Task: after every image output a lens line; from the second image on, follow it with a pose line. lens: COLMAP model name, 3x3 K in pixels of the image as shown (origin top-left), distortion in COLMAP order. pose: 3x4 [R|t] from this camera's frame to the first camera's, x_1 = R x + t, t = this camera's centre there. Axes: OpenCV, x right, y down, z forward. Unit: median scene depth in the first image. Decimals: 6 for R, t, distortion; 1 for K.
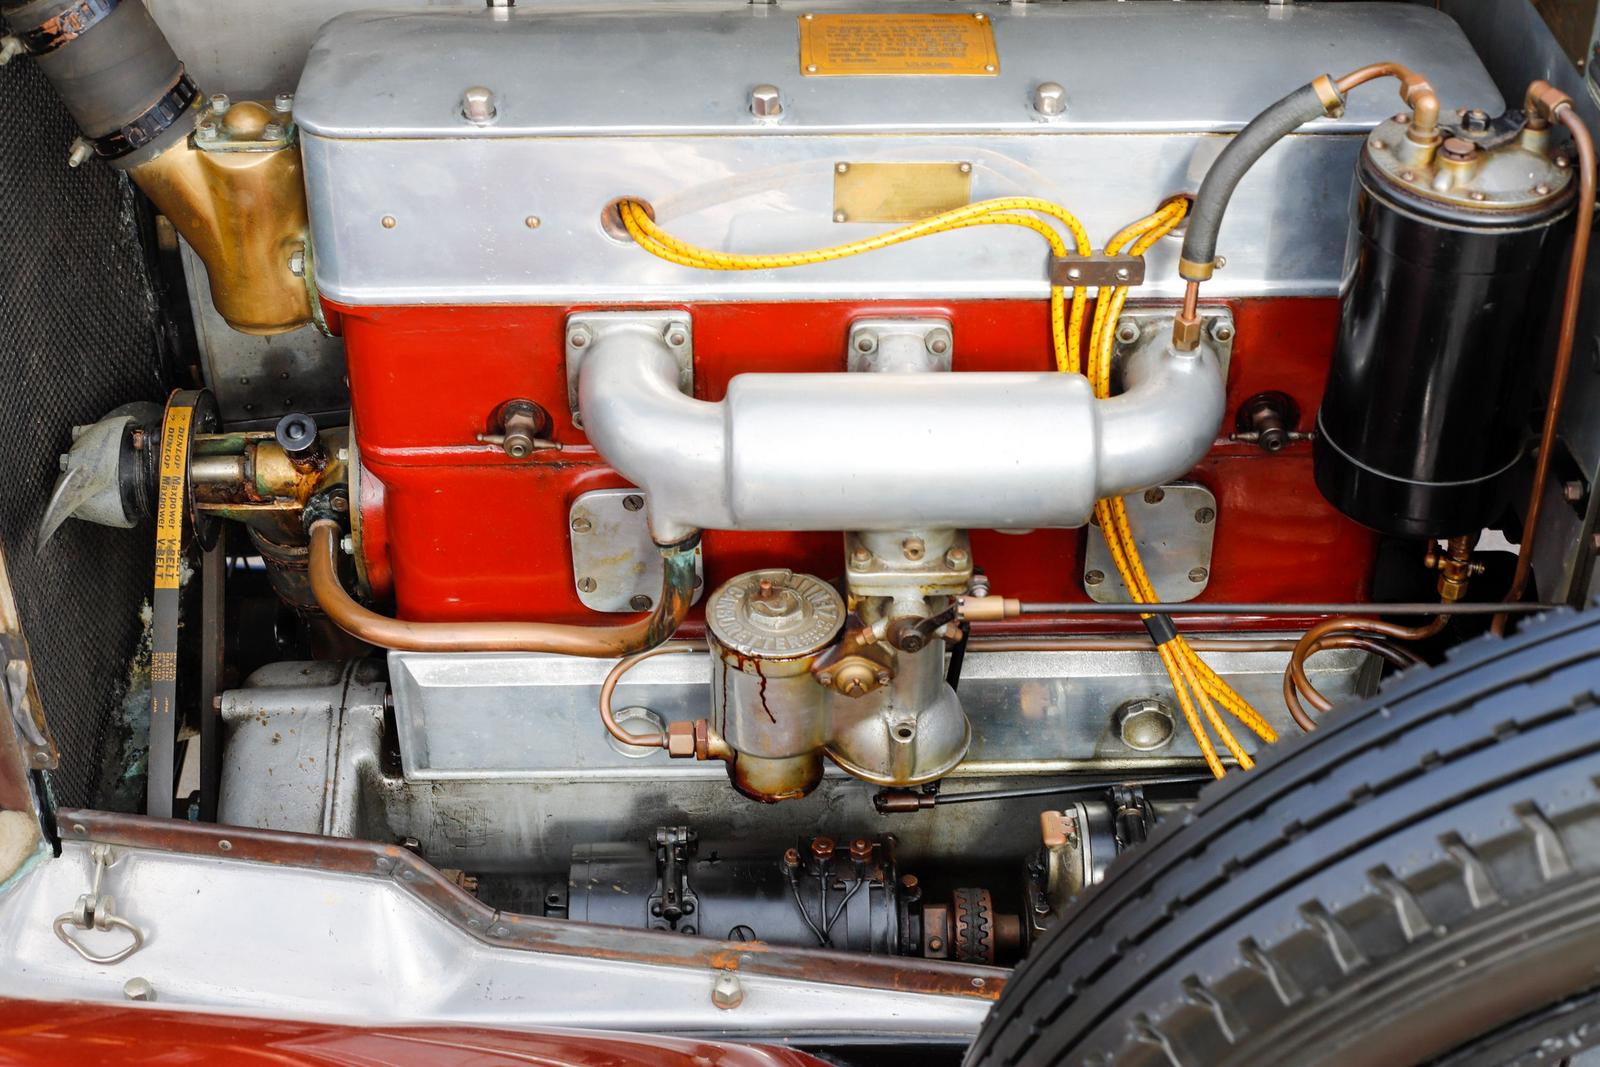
lens RADIAL K [[2347.9, 0, 800.0], [0, 2347.9, 533.5], [0, 0, 1]] dist [-0.153282, 0.101379]
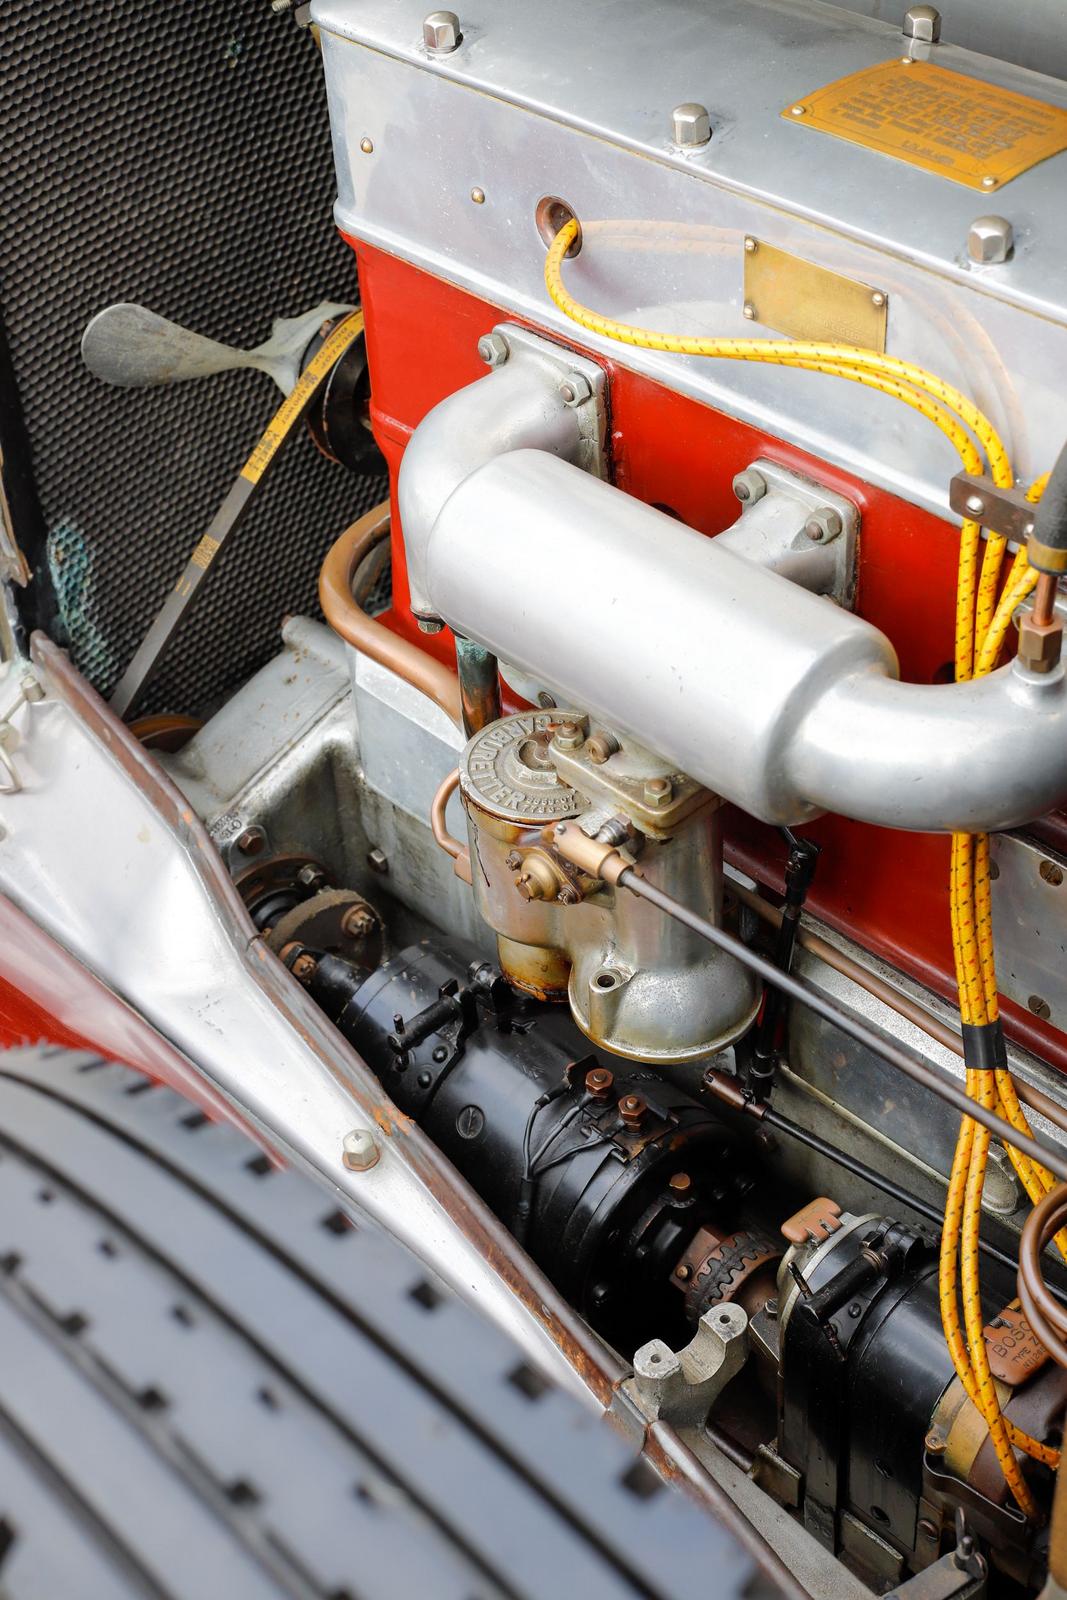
lens RADIAL K [[2347.9, 0, 533.5], [0, 2347.9, 800.0], [0, 0, 1]] dist [-0.153282, 0.101379]
pose [[0.652262, 0.452607, -0.608031, 0.470142], [-0.402391, 0.886552, 0.228271, -0.133408], [0.642368, 0.095774, 0.760389, 0.394737]]
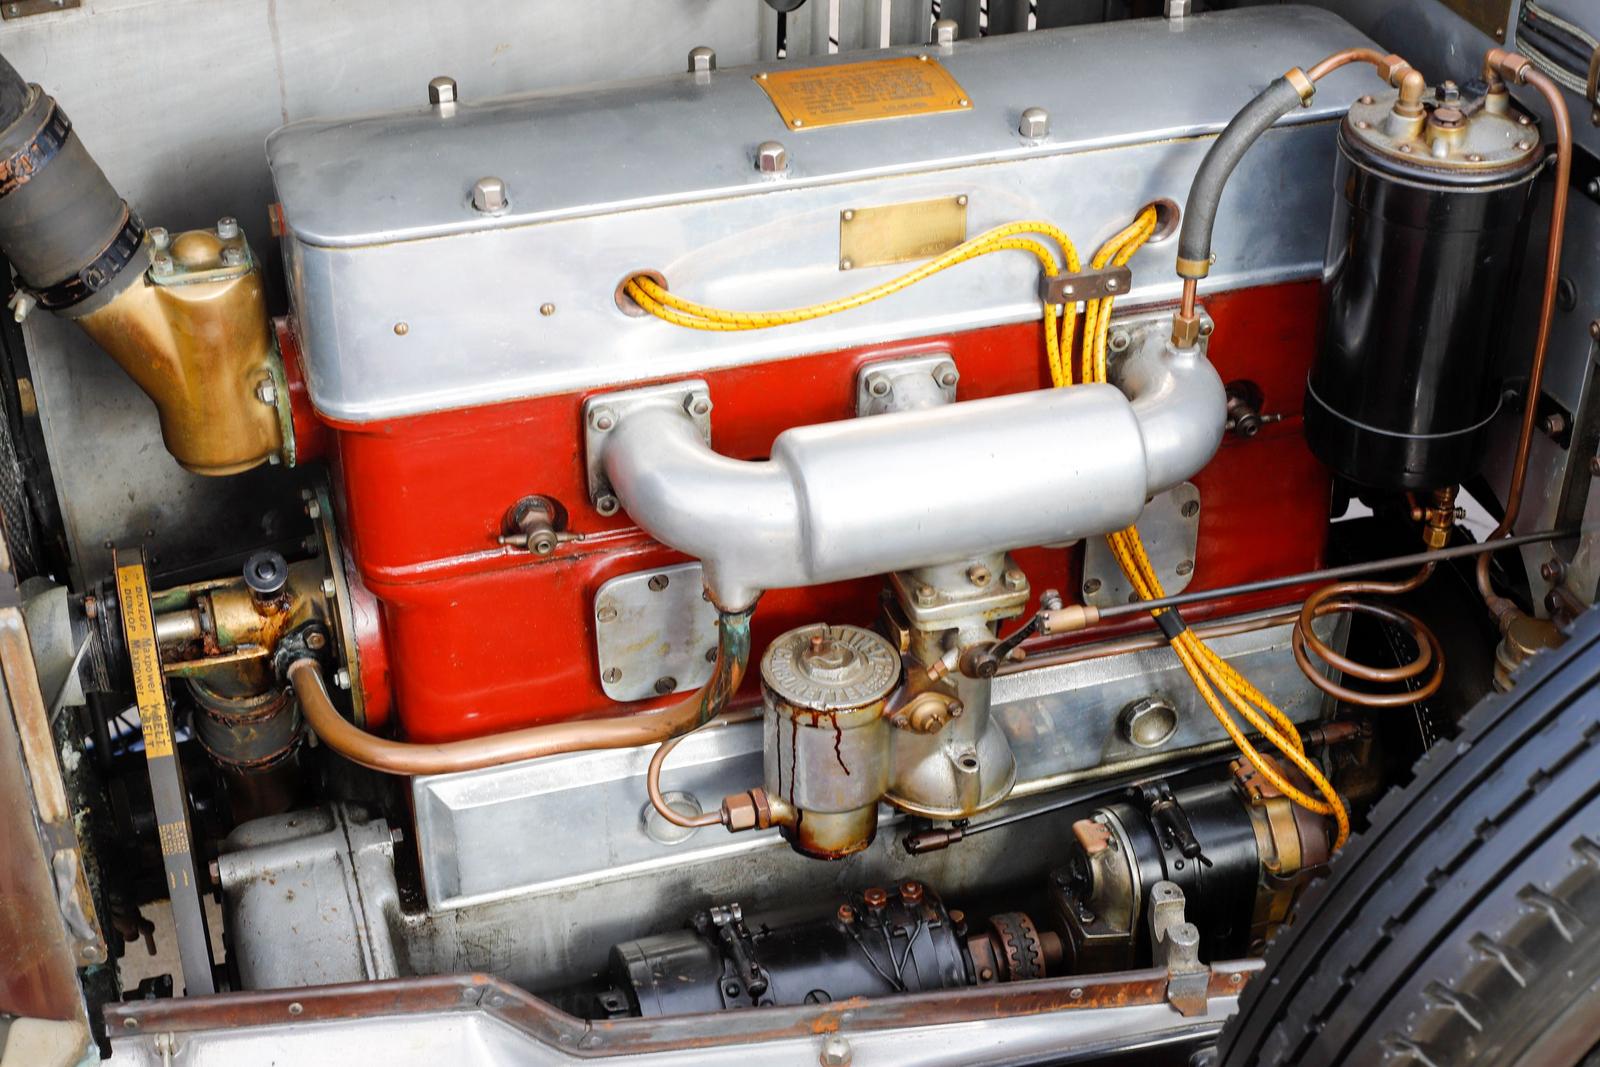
lens RADIAL K [[2347.9, 0, 800.0], [0, 2347.9, 533.5], [0, 0, 1]] dist [-0.153282, 0.101379]
pose [[0.962613, -0.153858, 0.222942, -0.235388], [0.164669, 0.985873, -0.030625, 0.006599], [-0.215081, 0.066192, 0.974351, 0.026104]]
